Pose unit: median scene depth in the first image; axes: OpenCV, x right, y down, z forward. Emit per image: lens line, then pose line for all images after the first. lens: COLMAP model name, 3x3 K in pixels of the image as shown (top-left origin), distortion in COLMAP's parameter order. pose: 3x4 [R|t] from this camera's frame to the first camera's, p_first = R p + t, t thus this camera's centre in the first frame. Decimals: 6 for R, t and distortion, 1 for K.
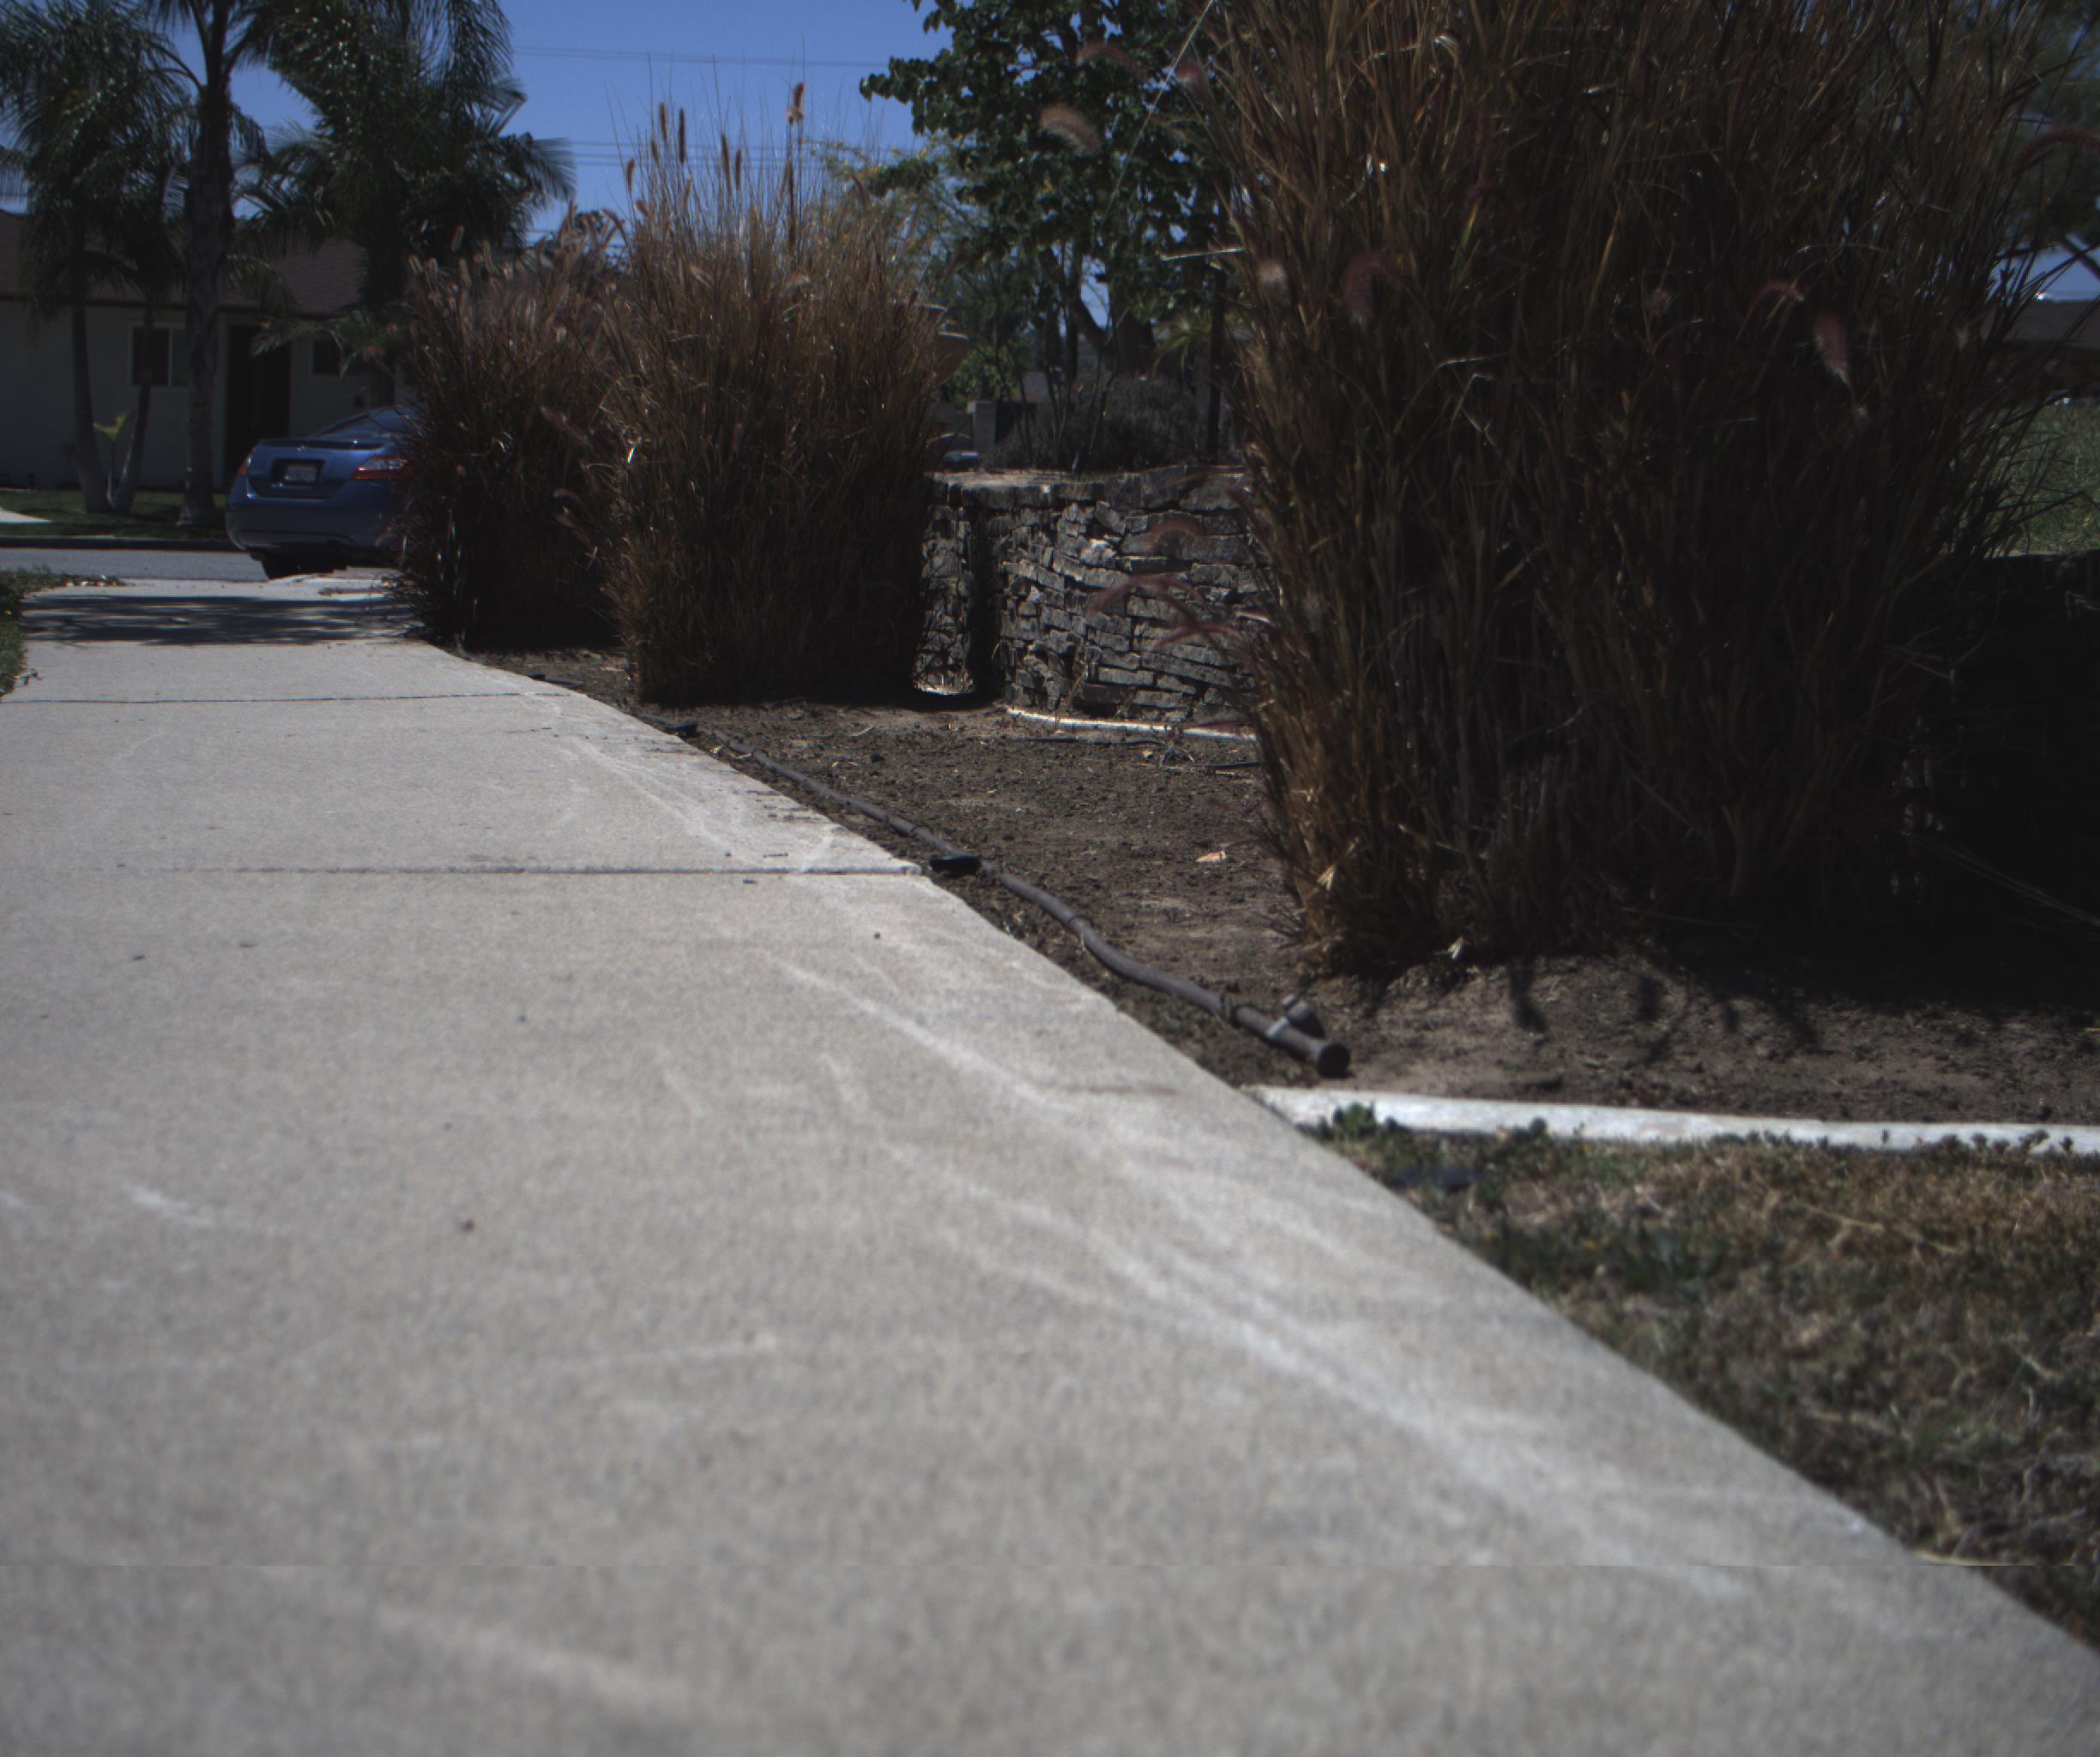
lens RADIAL K [[4012.7, 0, 1050.0], [0, 4012.7, 878.5], [0, 0, 1]] dist [-0.198630, 1.068313]
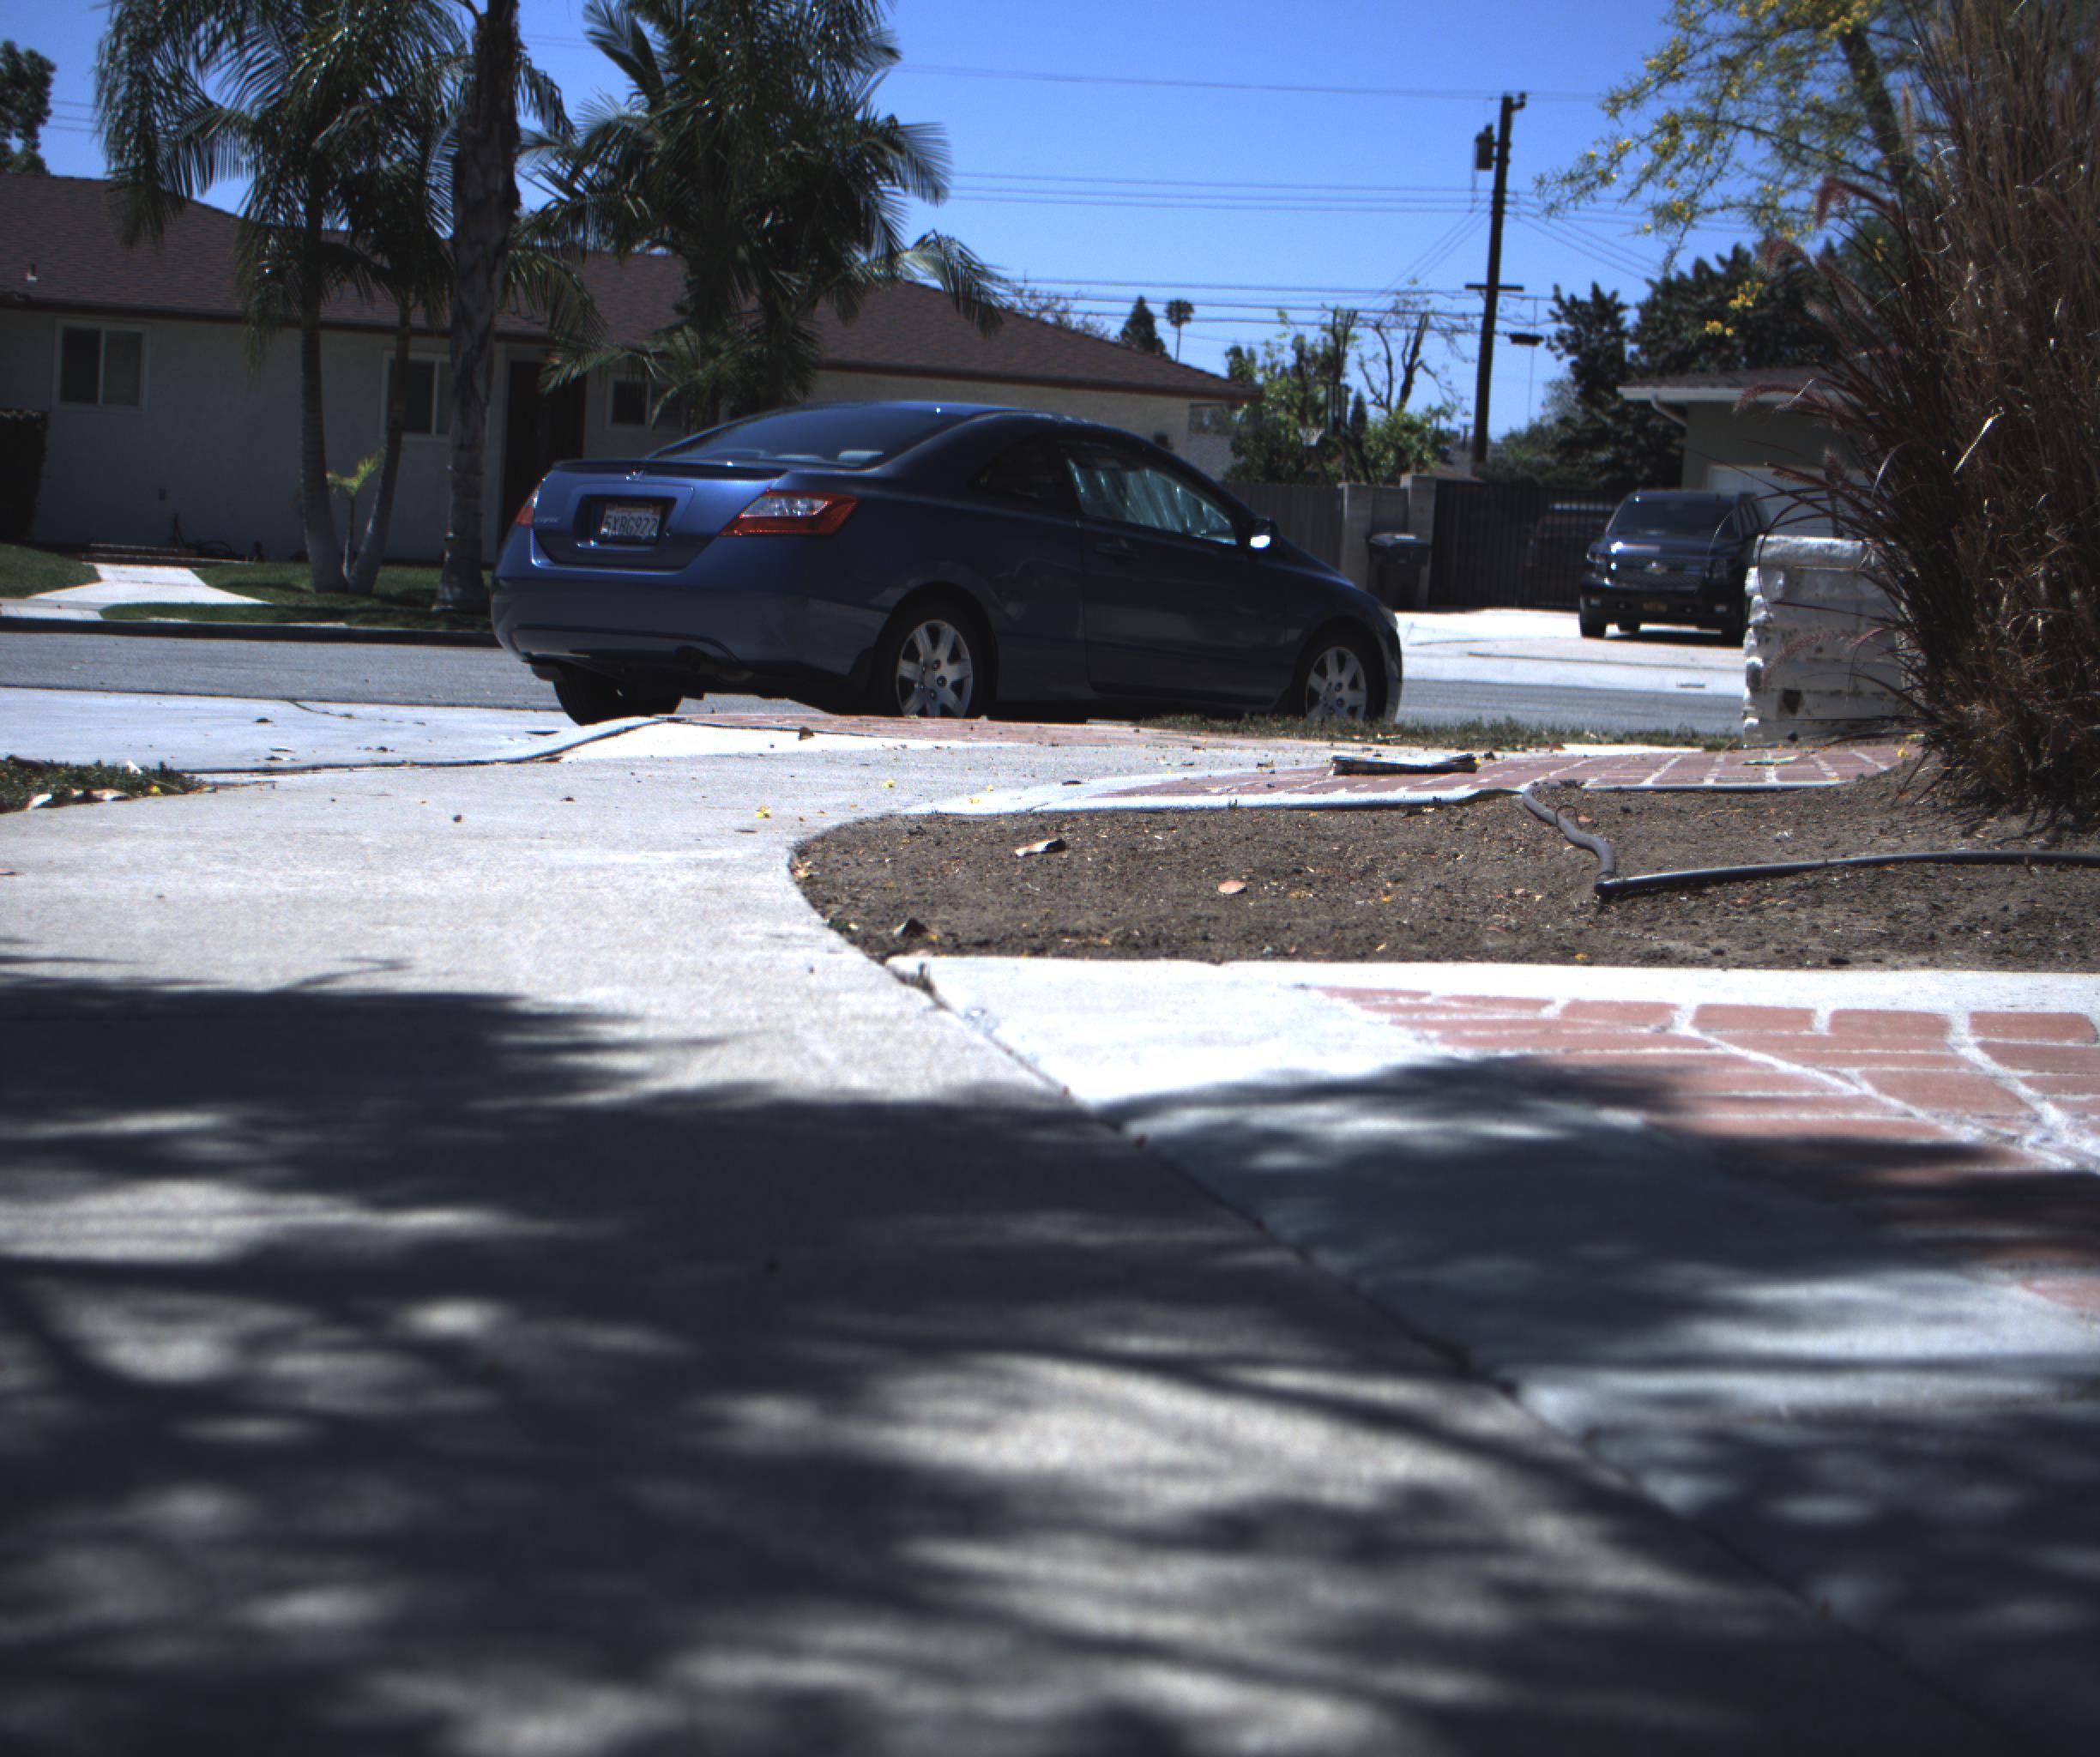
lens RADIAL K [[4012.7, 0, 1050.0], [0, 4012.7, 878.5], [0, 0, 1]] dist [-0.198630, 1.068313]
pose [[0.997595, 0.018598, -0.066773, -0.302071], [-0.020133, 0.999546, -0.022397, -0.136108], [0.066326, 0.023688, 0.997517, 1.489135]]
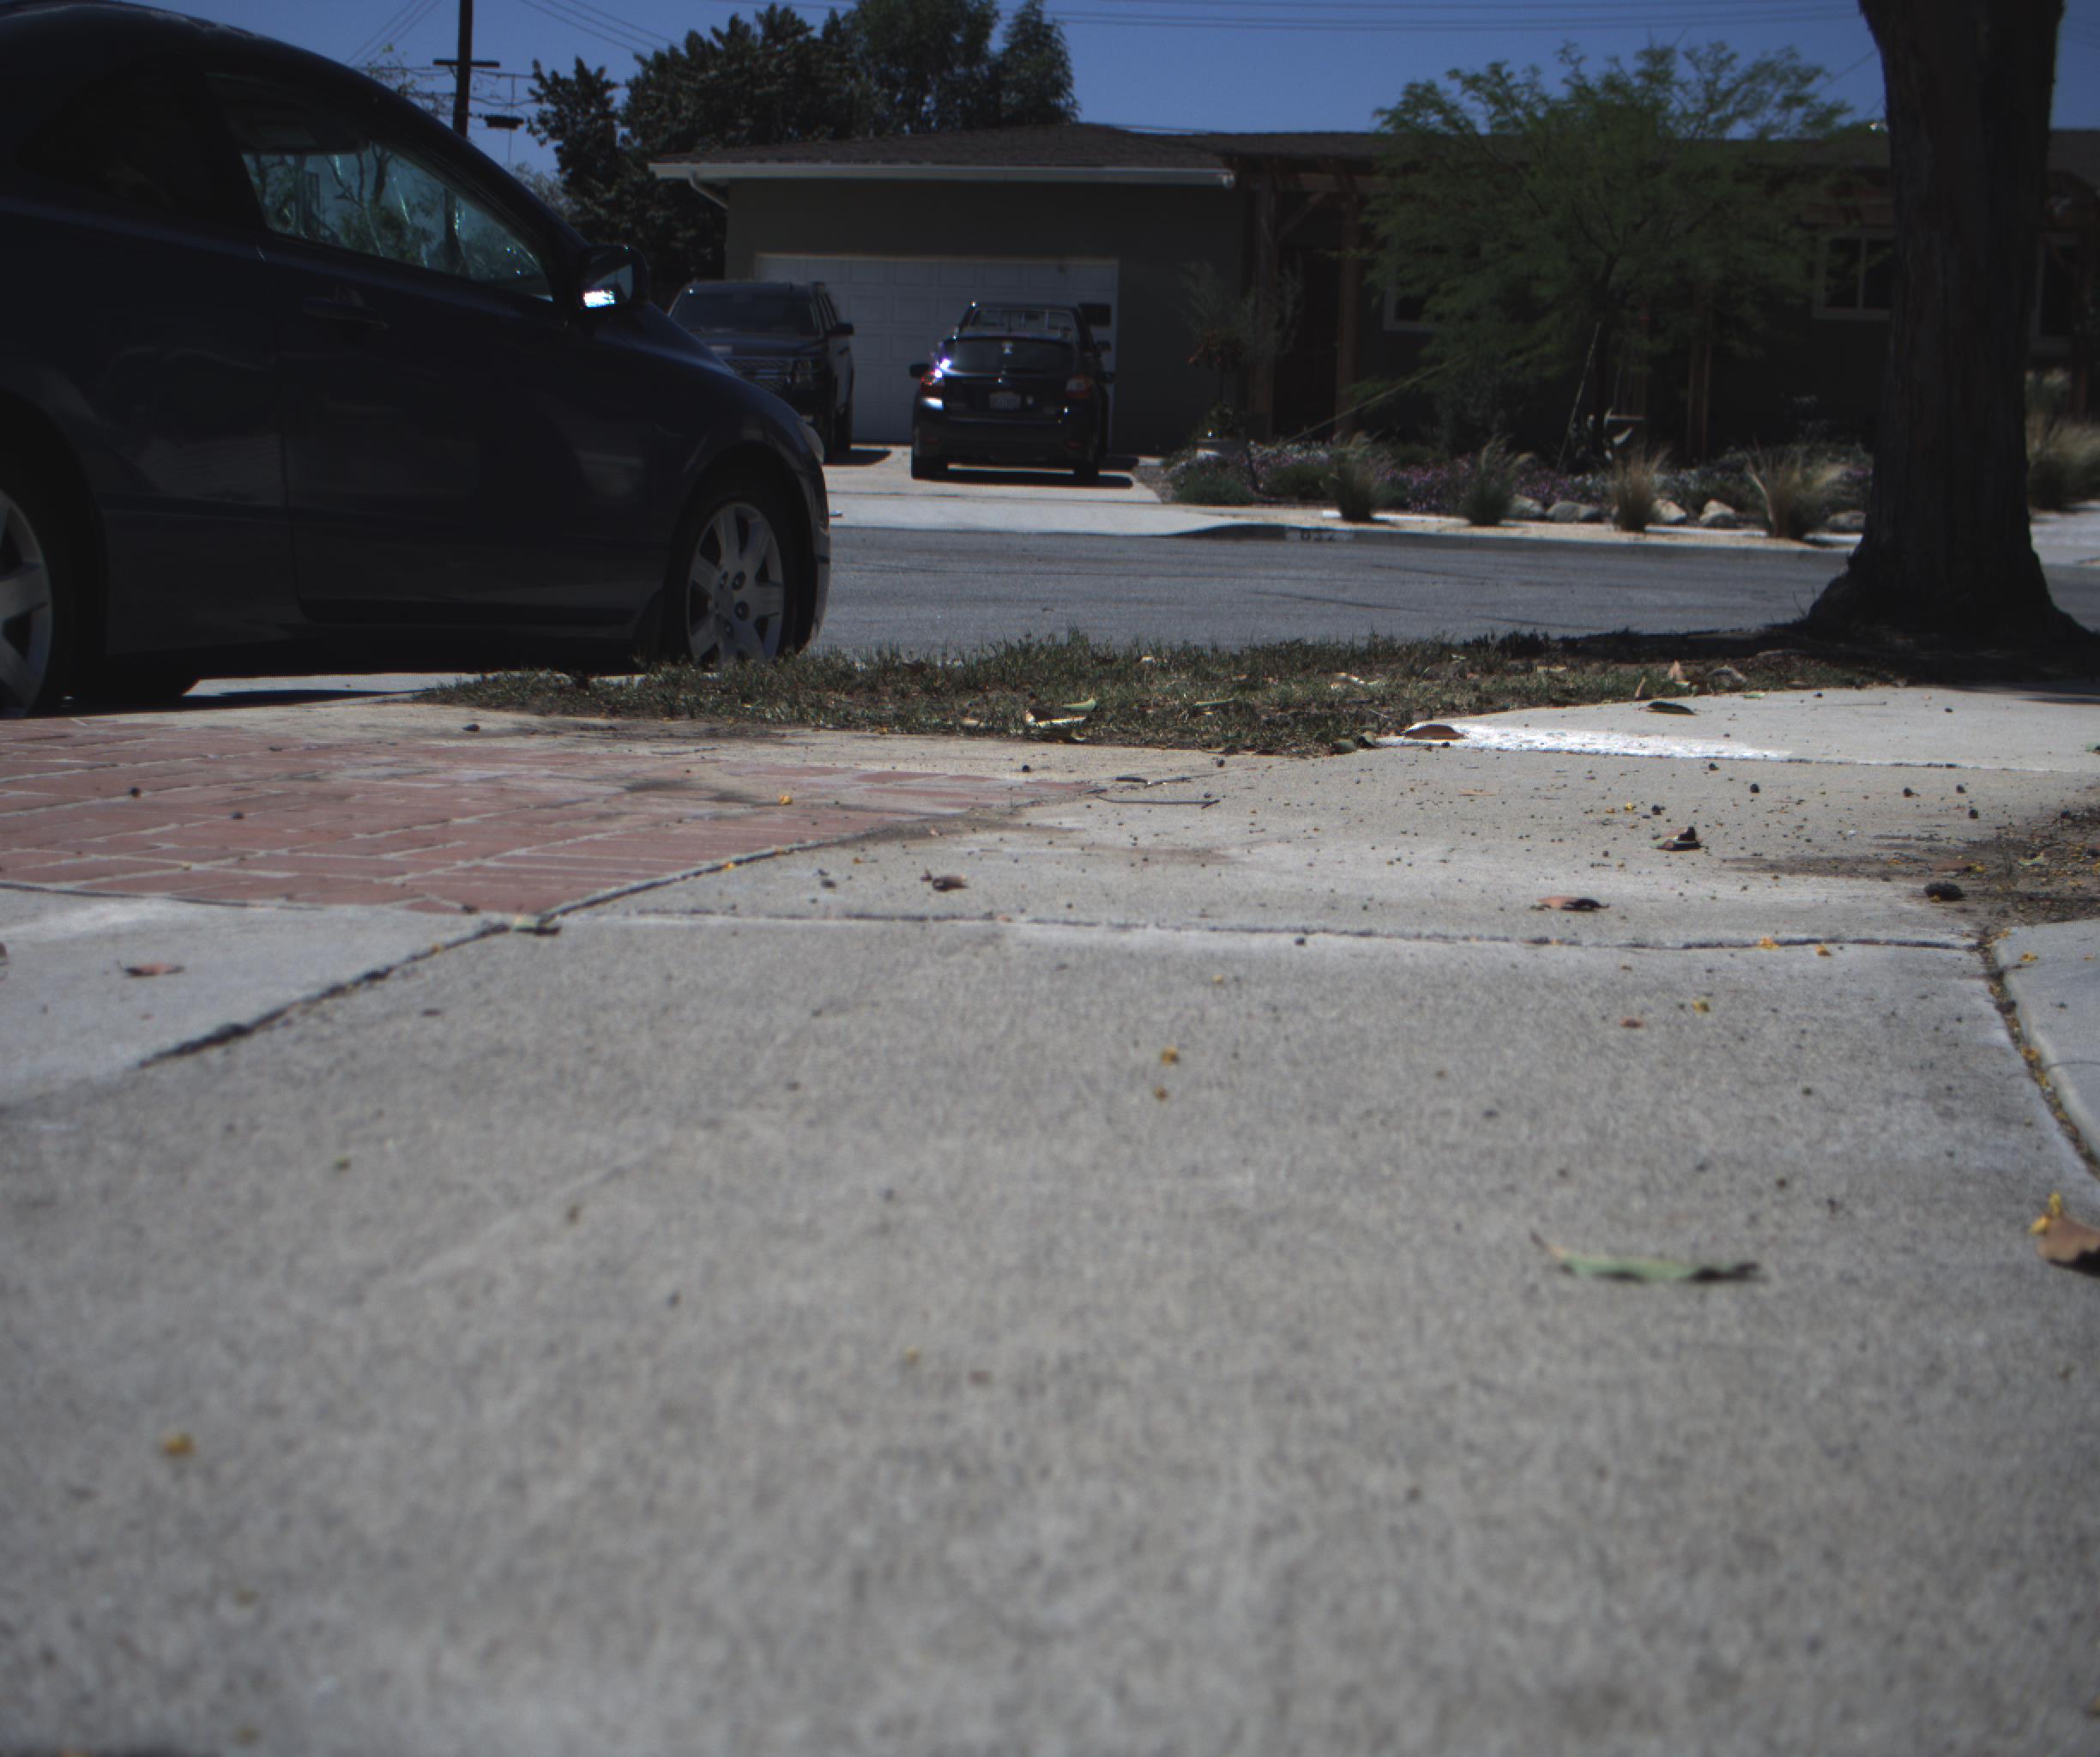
lens RADIAL K [[4012.7, 0, 1050.0], [0, 4012.7, 878.5], [0, 0, 1]] dist [-0.198630, 1.068313]
pose [[0.979566, -0.025424, 0.199509, -0.422776], [0.021113, 0.999496, 0.023706, -0.226514], [-0.200011, -0.019010, 0.979609, 2.477570]]
